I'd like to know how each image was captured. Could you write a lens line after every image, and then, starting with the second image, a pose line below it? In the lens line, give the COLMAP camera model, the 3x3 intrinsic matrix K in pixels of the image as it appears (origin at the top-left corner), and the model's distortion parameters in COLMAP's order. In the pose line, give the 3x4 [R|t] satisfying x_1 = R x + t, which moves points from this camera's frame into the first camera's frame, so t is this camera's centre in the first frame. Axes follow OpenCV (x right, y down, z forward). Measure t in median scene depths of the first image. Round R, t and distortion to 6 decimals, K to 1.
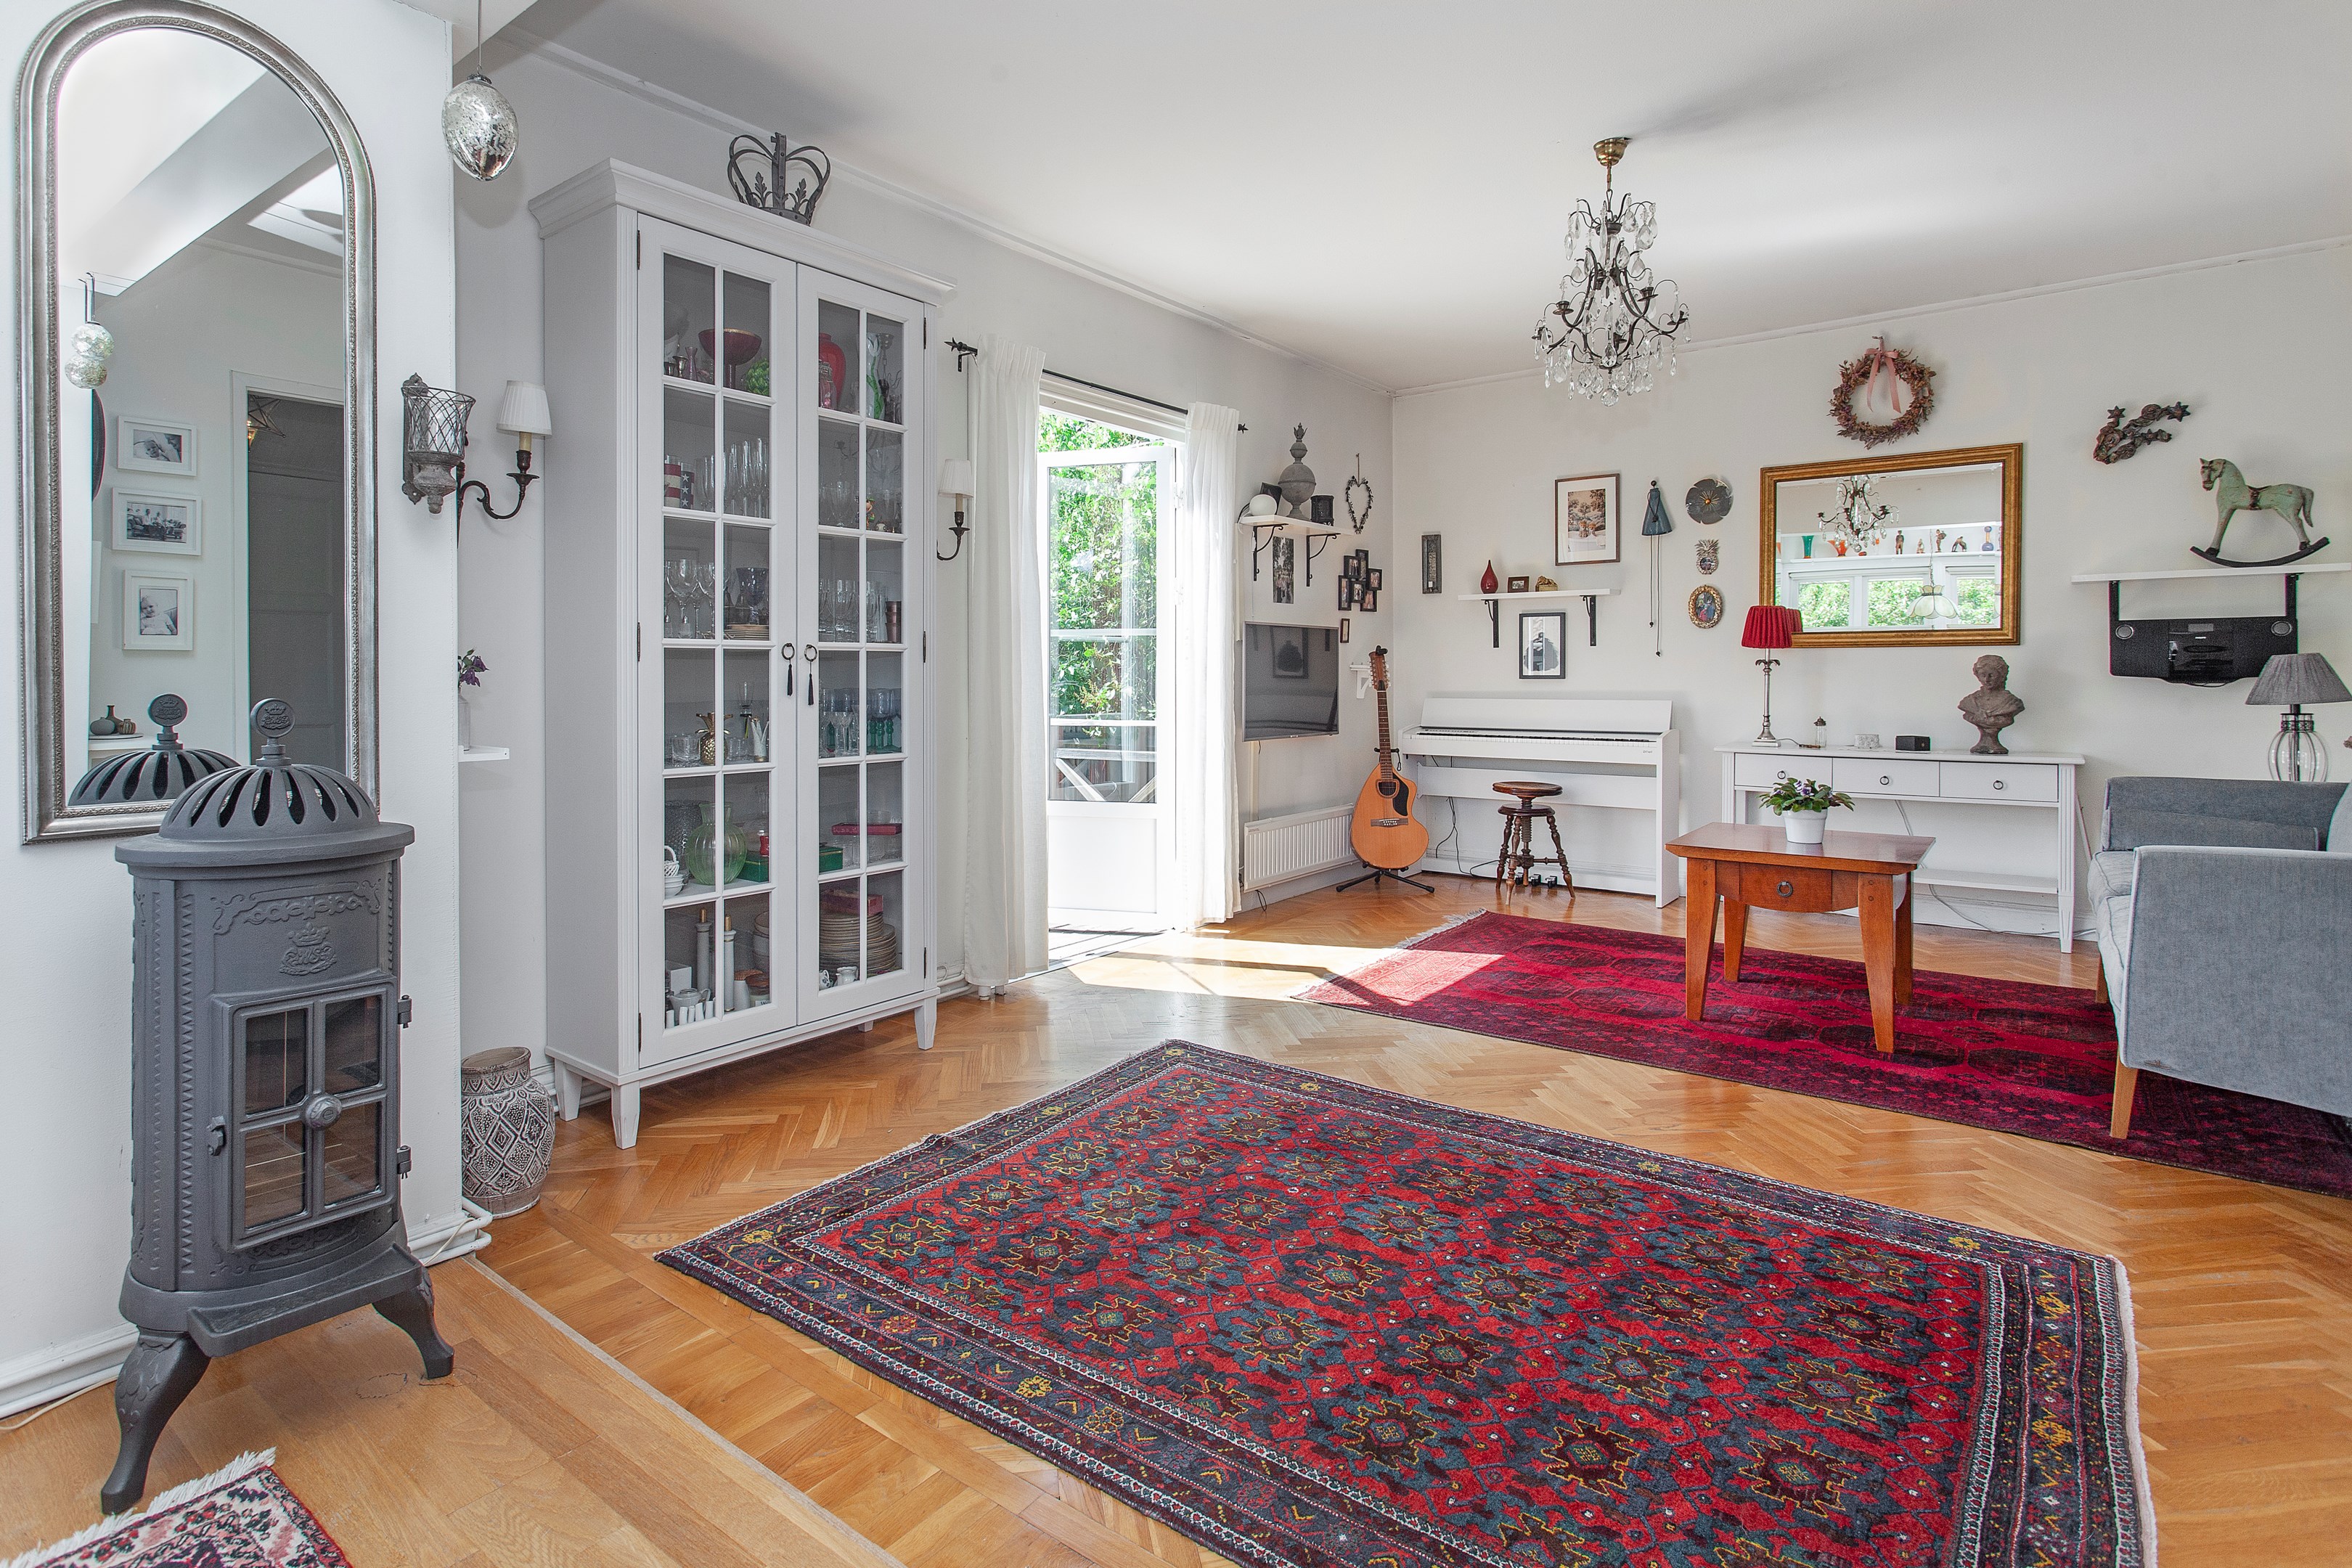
lens RADIAL K [[1216.0, 0, 1103.3], [0, 1216.0, 689.5], [0, 0, 1]] dist [-0.002719, -0.000052]
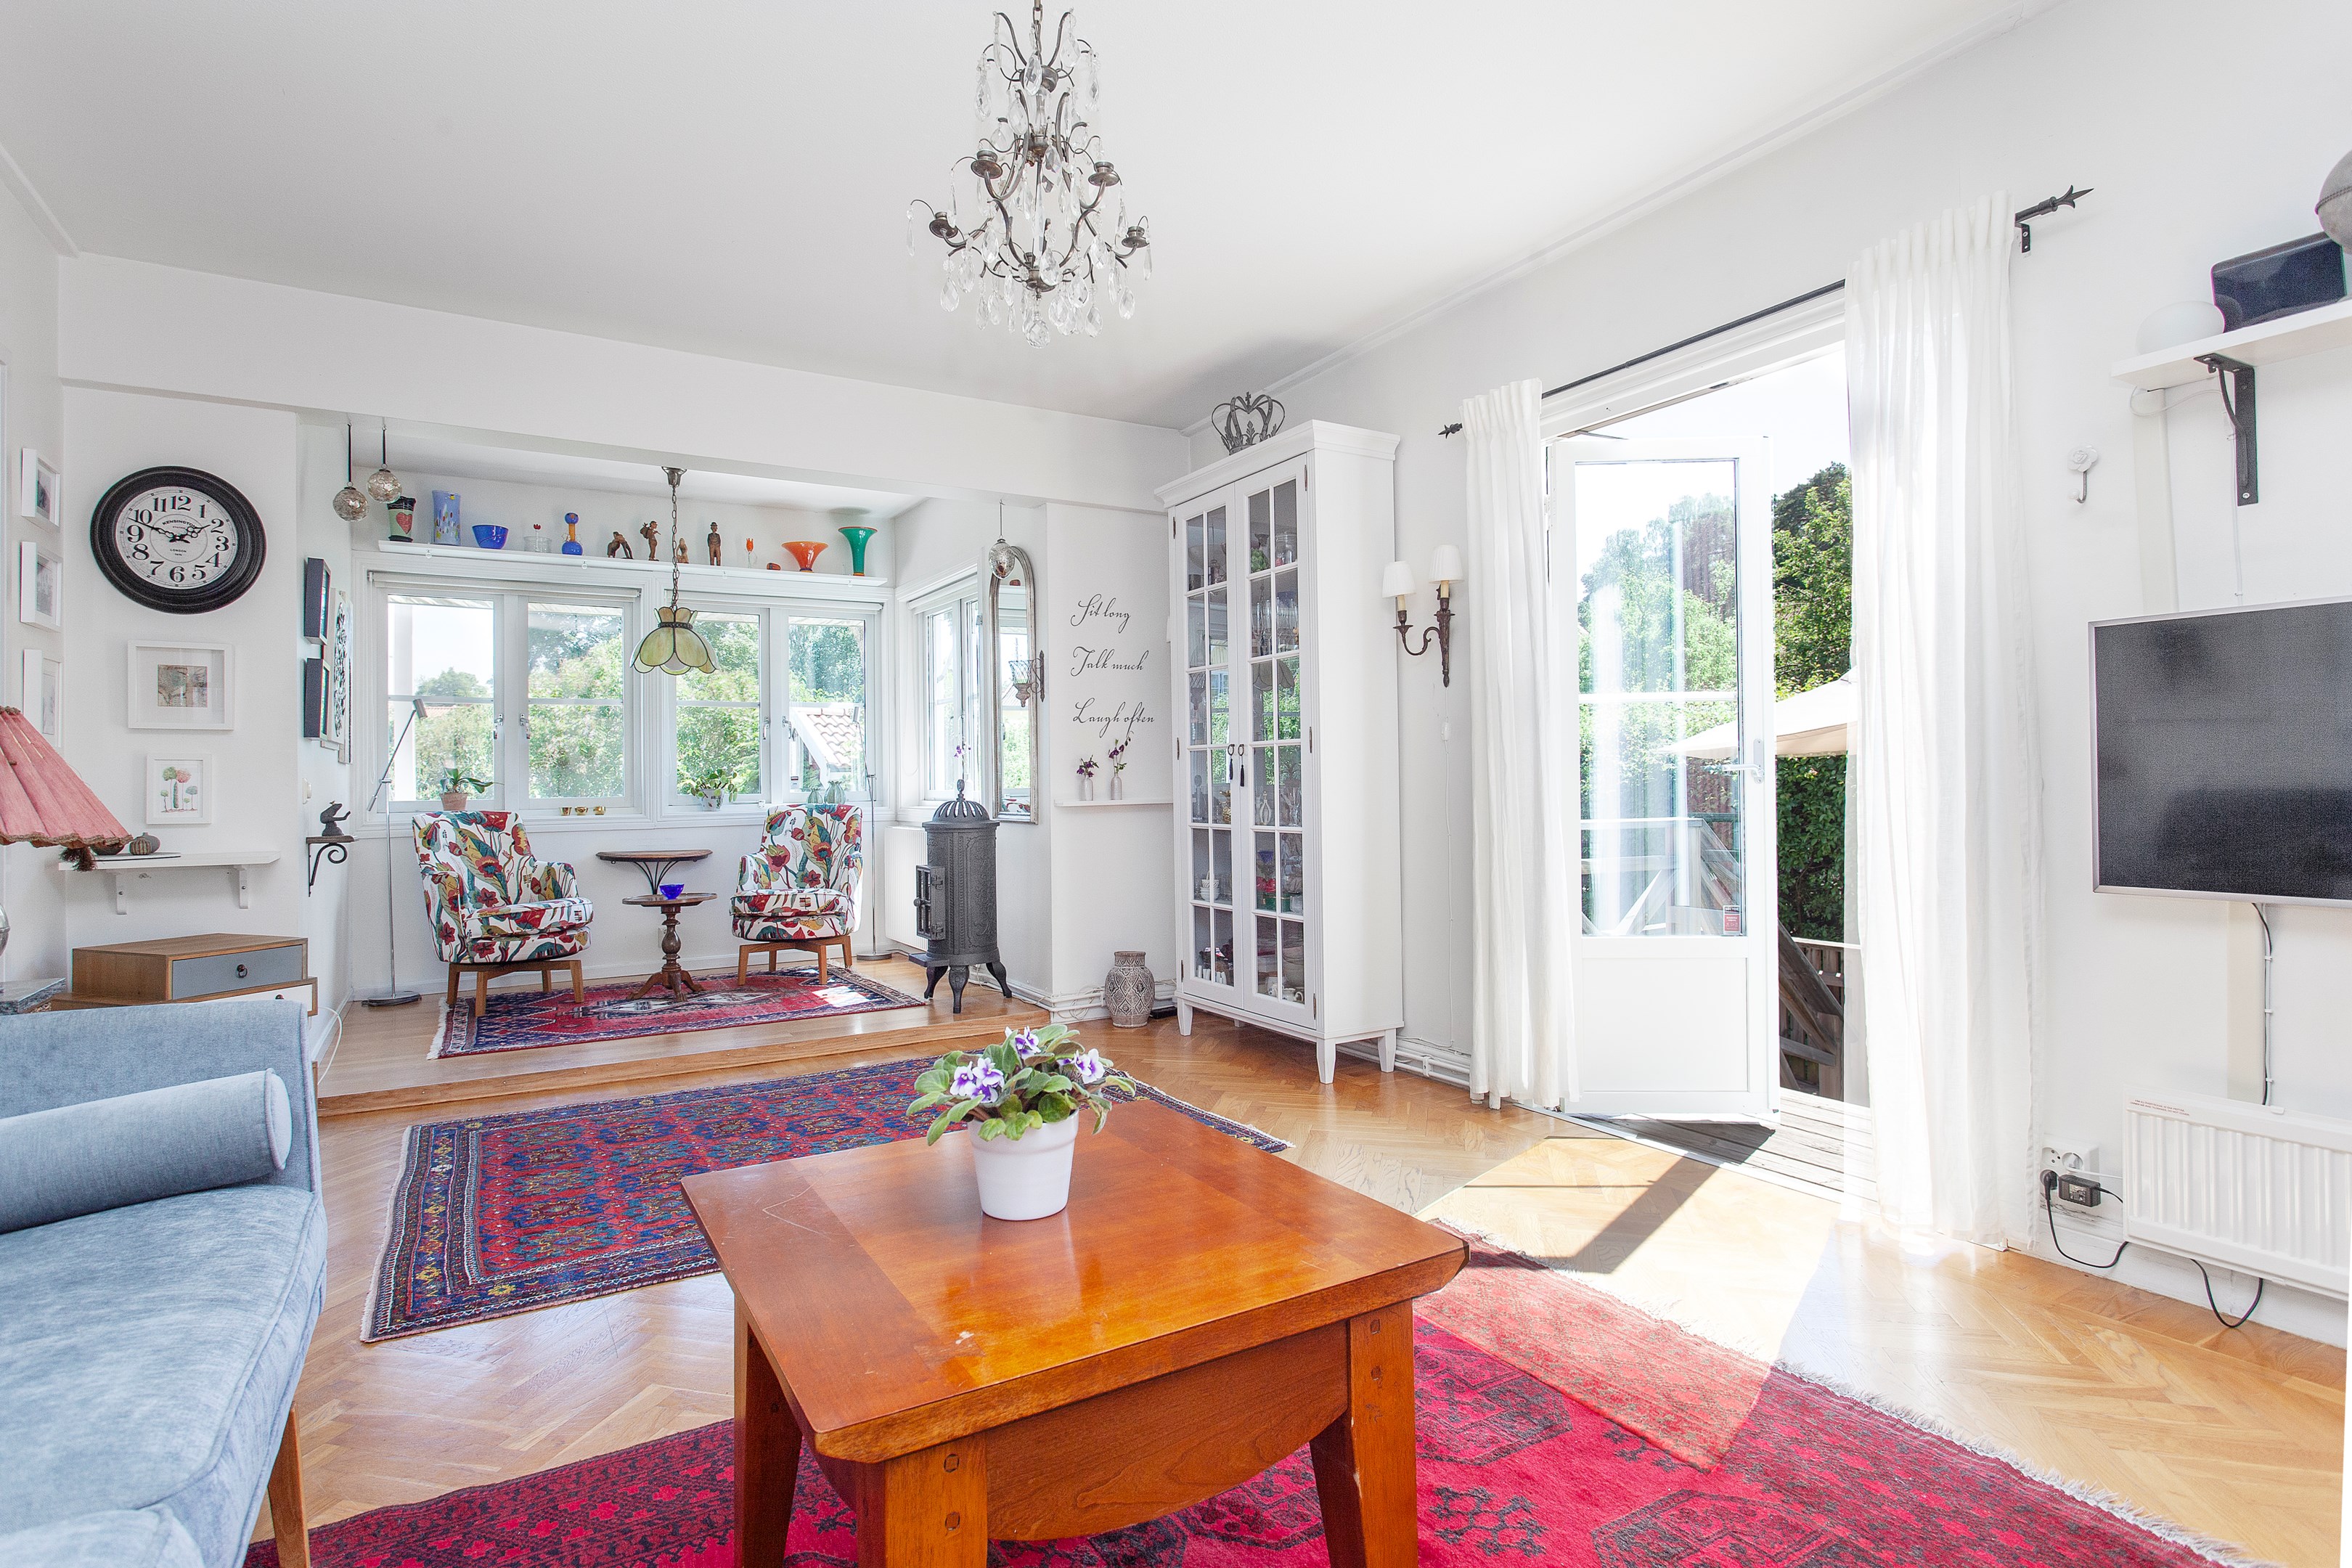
lens RADIAL K [[1147.0, 0, 1144.8], [0, 1147.0, 767.6], [0, 0, 1]] dist [-0.006865, 0.000635]
pose [[-0.367518, -0.007228, -0.929988, 1.162881], [0.007351, 0.999916, -0.010677, 0.004299], [0.929987, -0.010761, -0.367434, 1.534213]]
